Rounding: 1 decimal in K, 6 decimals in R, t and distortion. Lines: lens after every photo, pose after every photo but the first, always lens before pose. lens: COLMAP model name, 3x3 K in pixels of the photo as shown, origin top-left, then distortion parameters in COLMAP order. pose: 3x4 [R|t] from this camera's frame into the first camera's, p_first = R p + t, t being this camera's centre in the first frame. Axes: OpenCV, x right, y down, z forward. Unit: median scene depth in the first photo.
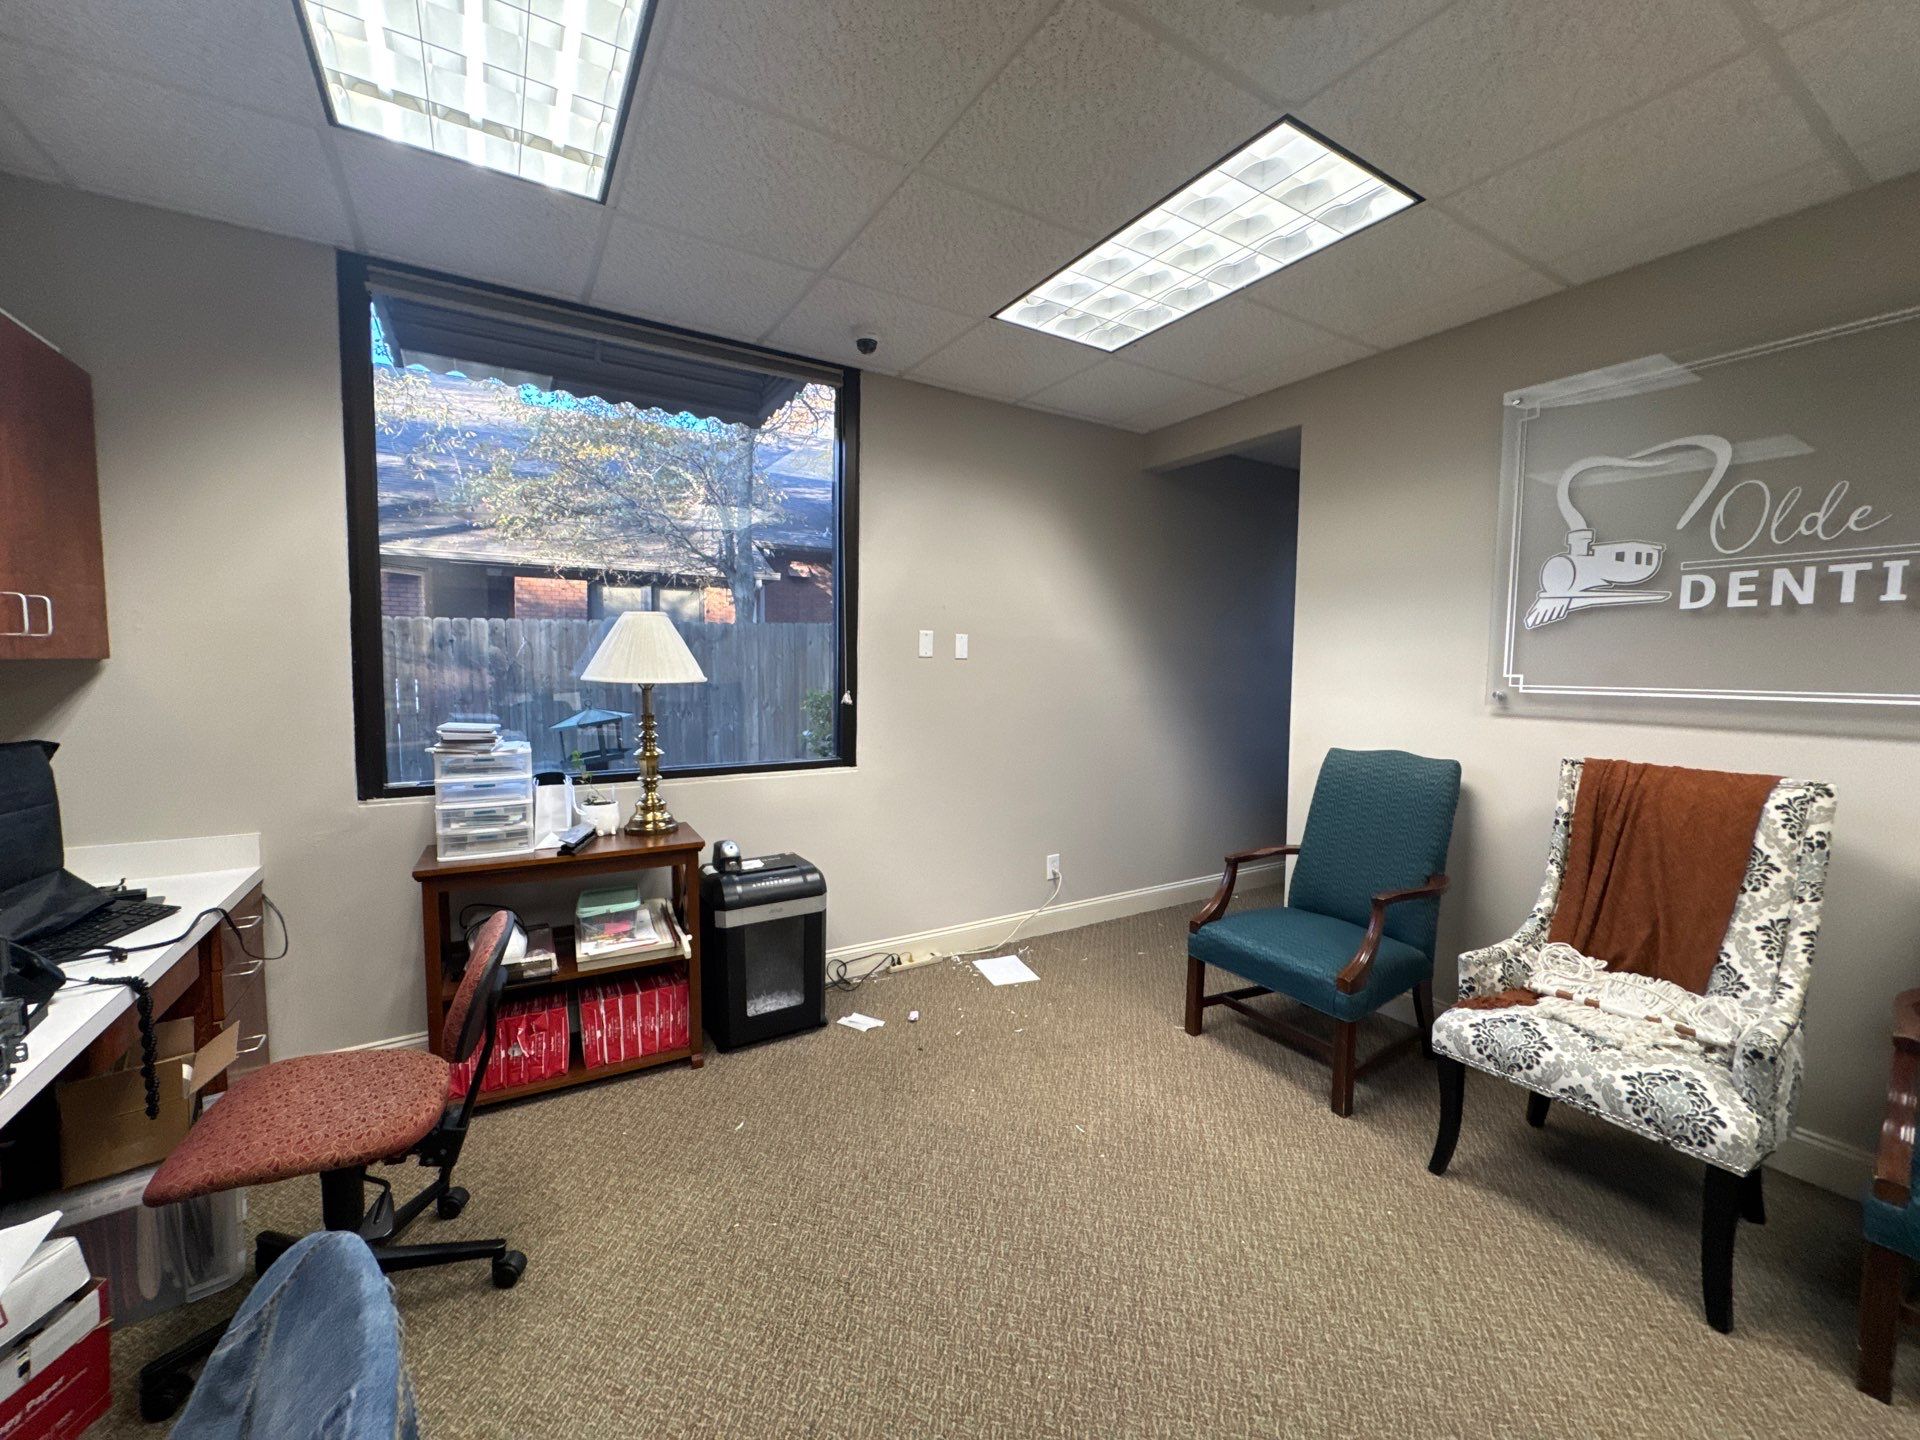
lens RADIAL K [[763.1, 0, 961.0], [0, 763.1, 713.7], [0, 0, 1]] dist [-0.002155, 0.000092]
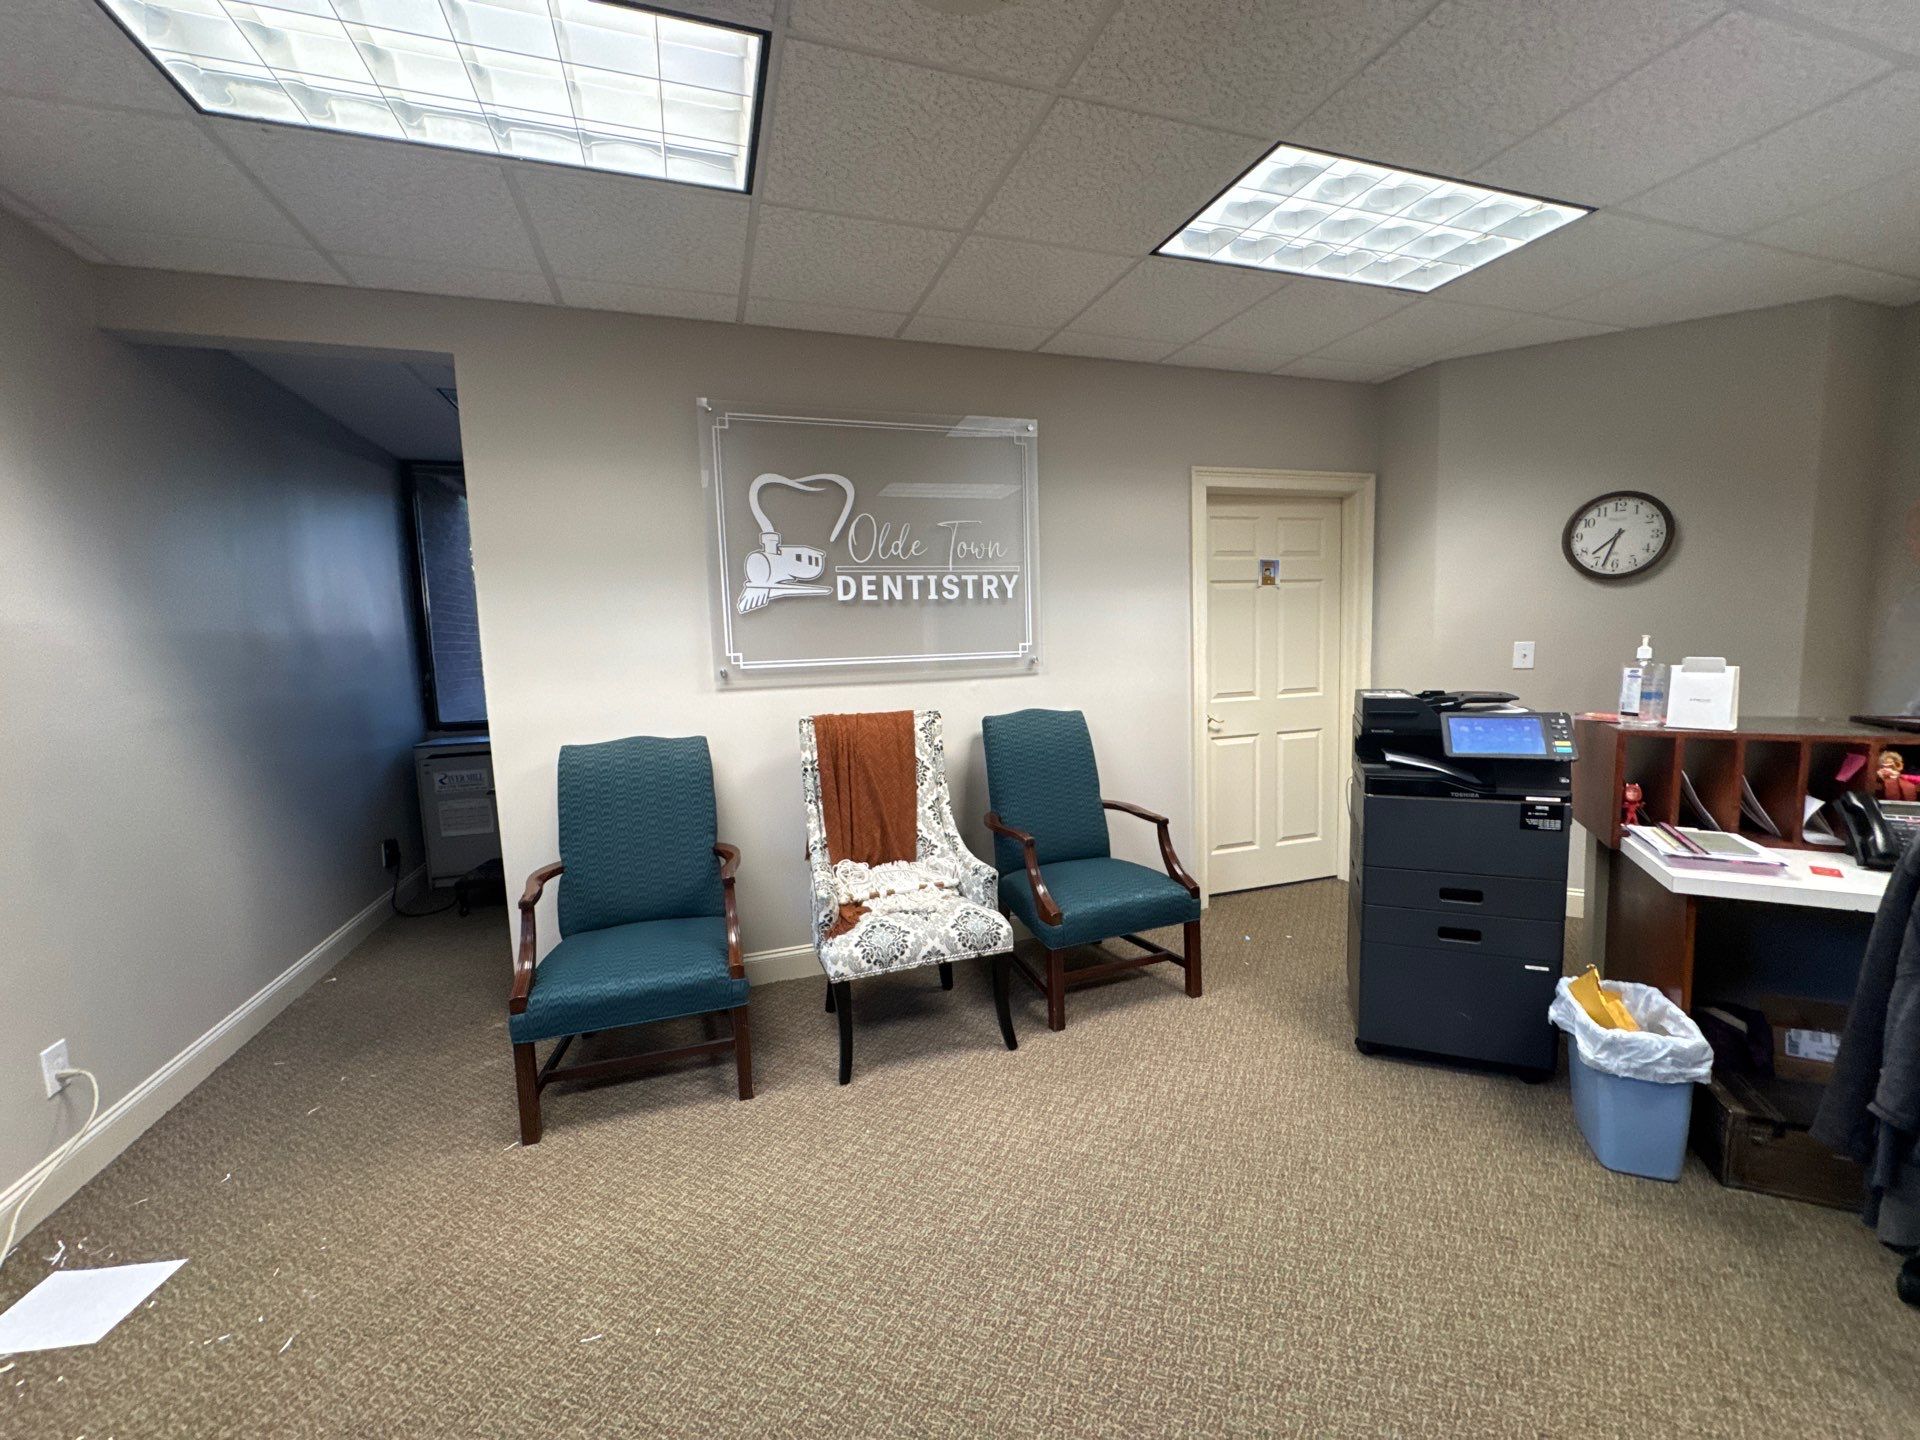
lens RADIAL K [[763.1, 0, 954.3], [0, 763.1, 717.1], [0, 0, 1]] dist [-0.002155, 0.000092]
pose [[0.228678, -0.115000, 0.966686, -0.388491], [0.098329, 0.990648, 0.094590, -0.040430], [-0.968523, 0.073422, 0.237848, 0.515723]]
